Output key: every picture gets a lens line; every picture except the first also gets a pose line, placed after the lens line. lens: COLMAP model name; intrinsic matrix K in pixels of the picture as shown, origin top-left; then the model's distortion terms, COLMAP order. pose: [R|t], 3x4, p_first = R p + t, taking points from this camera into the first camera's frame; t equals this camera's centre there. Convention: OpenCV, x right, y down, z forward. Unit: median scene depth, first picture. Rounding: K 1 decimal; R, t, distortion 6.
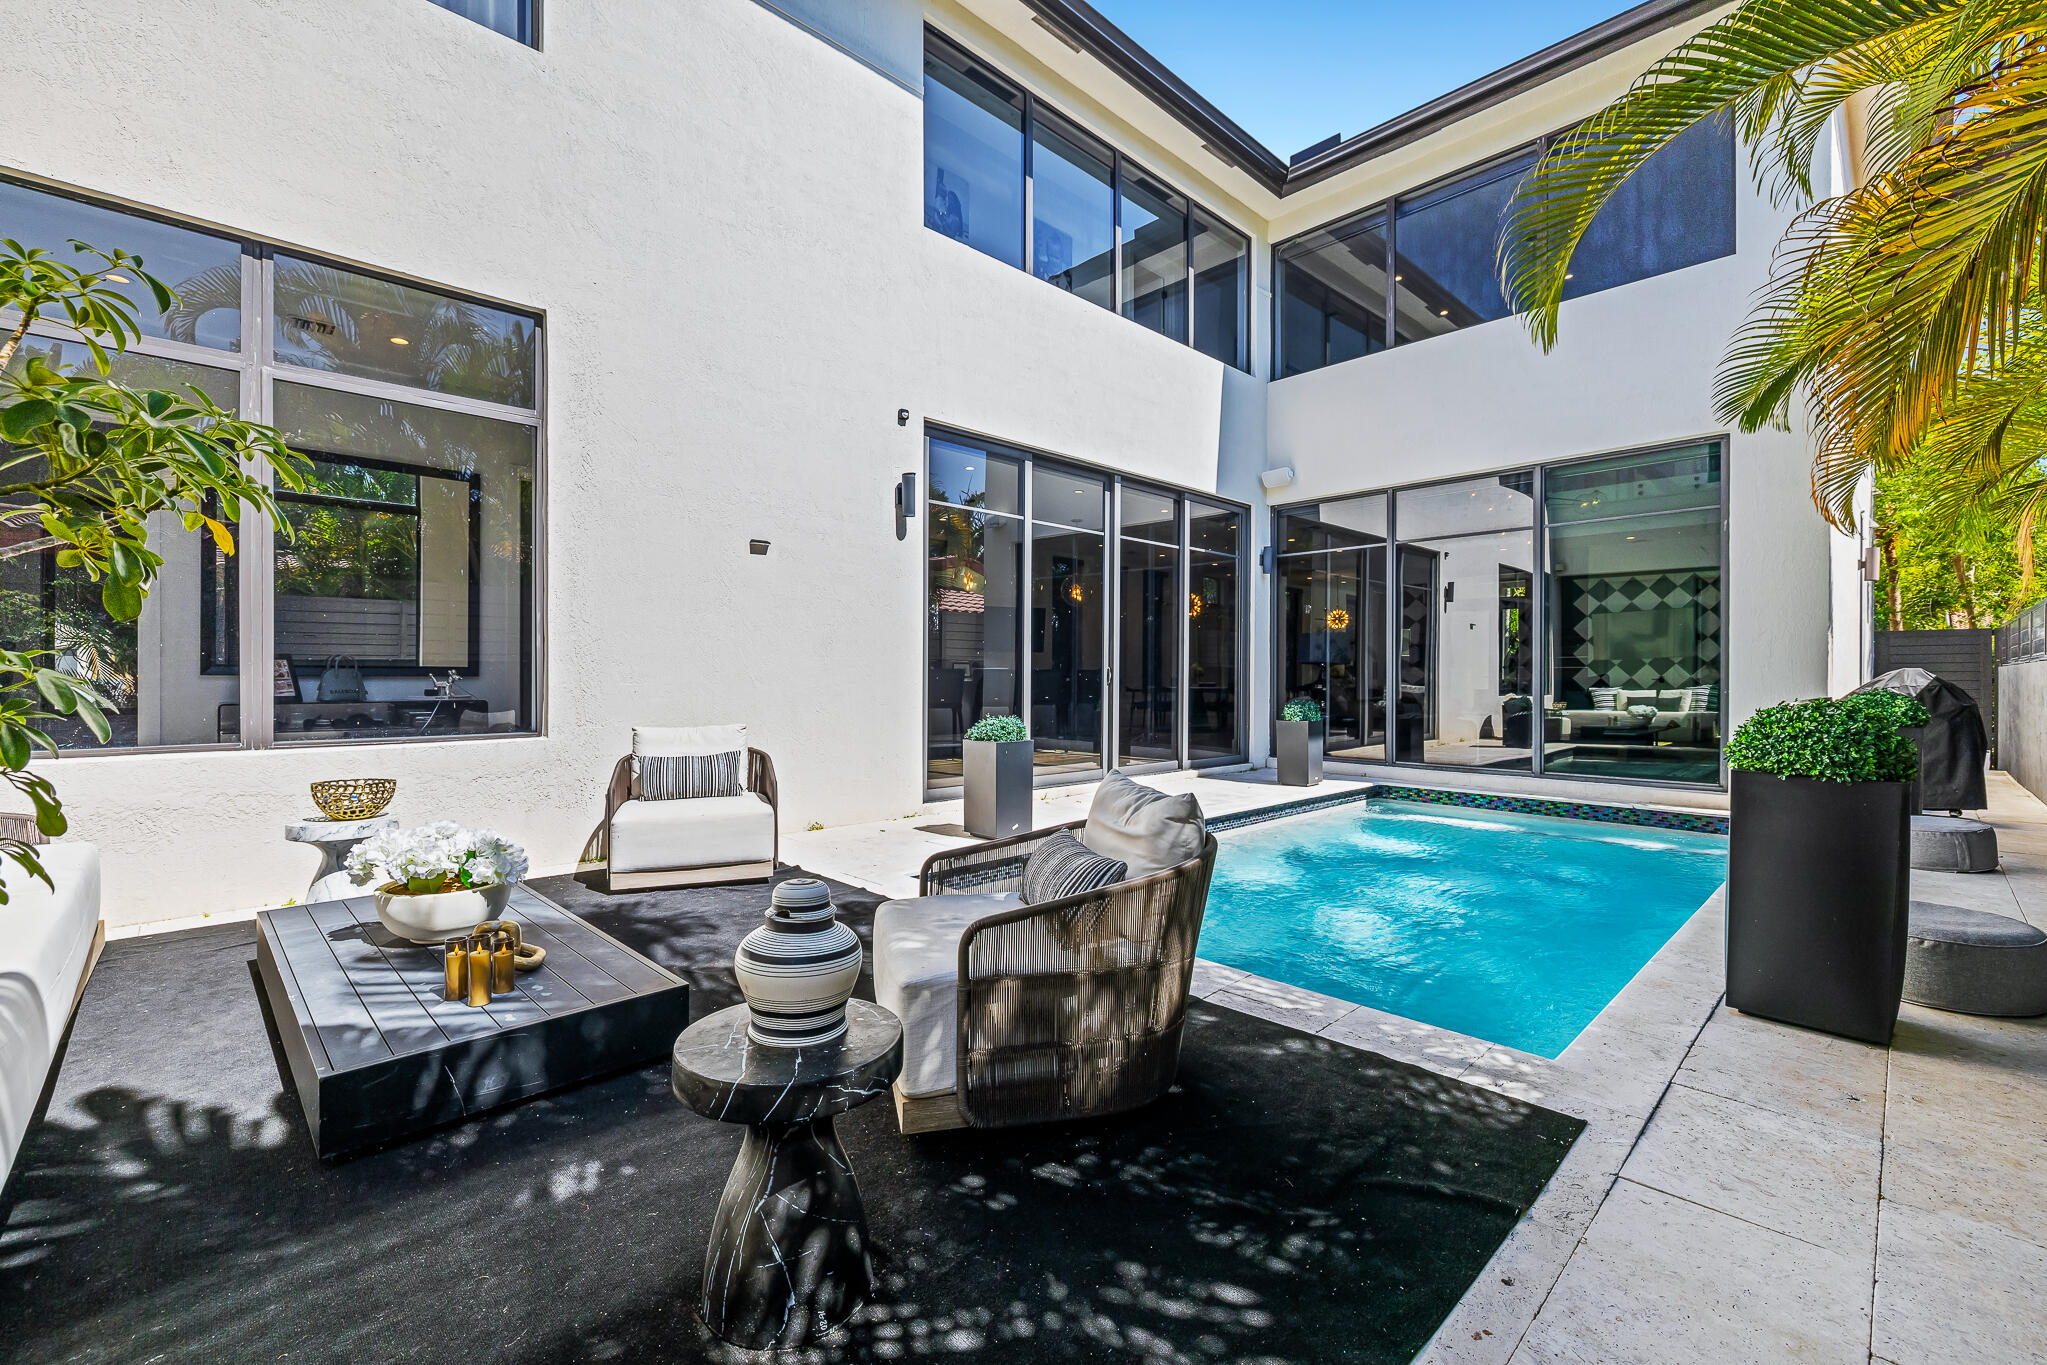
lens RADIAL K [[867.5, 0, 1014.6], [0, 867.5, 672.4], [0, 0, 1]] dist [-0.001509, 0.000684]
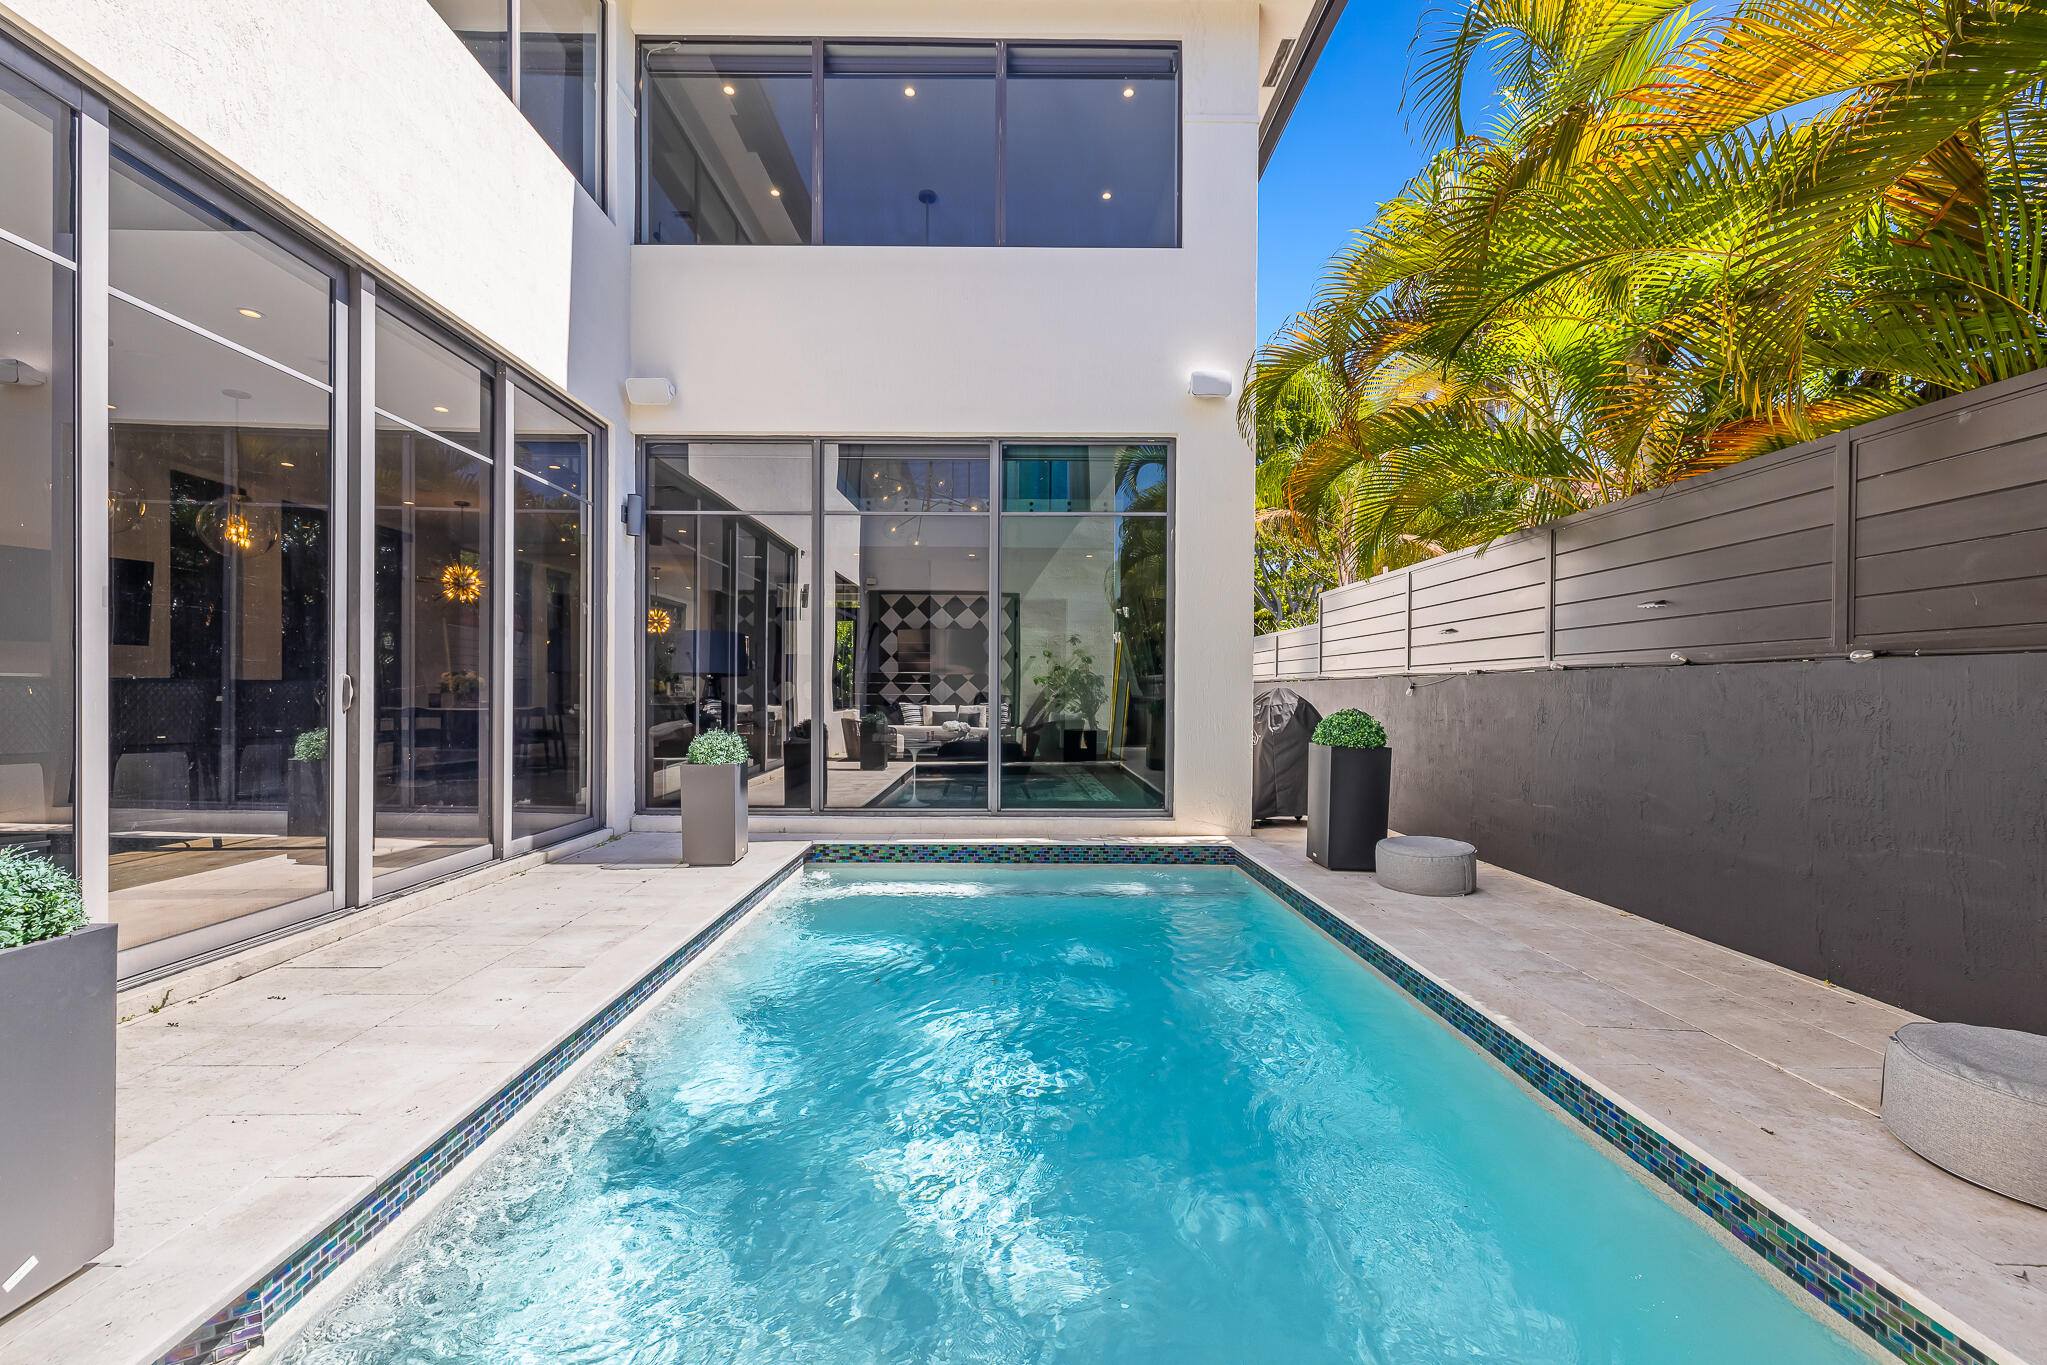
lens RADIAL K [[867.5, 0, 1017.3], [0, 867.5, 697.7], [0, 0, 1]] dist [-0.001509, 0.000684]
pose [[0.677692, -0.002918, 0.735340, 0.007117], [-0.006516, 0.999929, 0.009973, -0.000219], [-0.735317, -0.011551, 0.677625, 0.344020]]
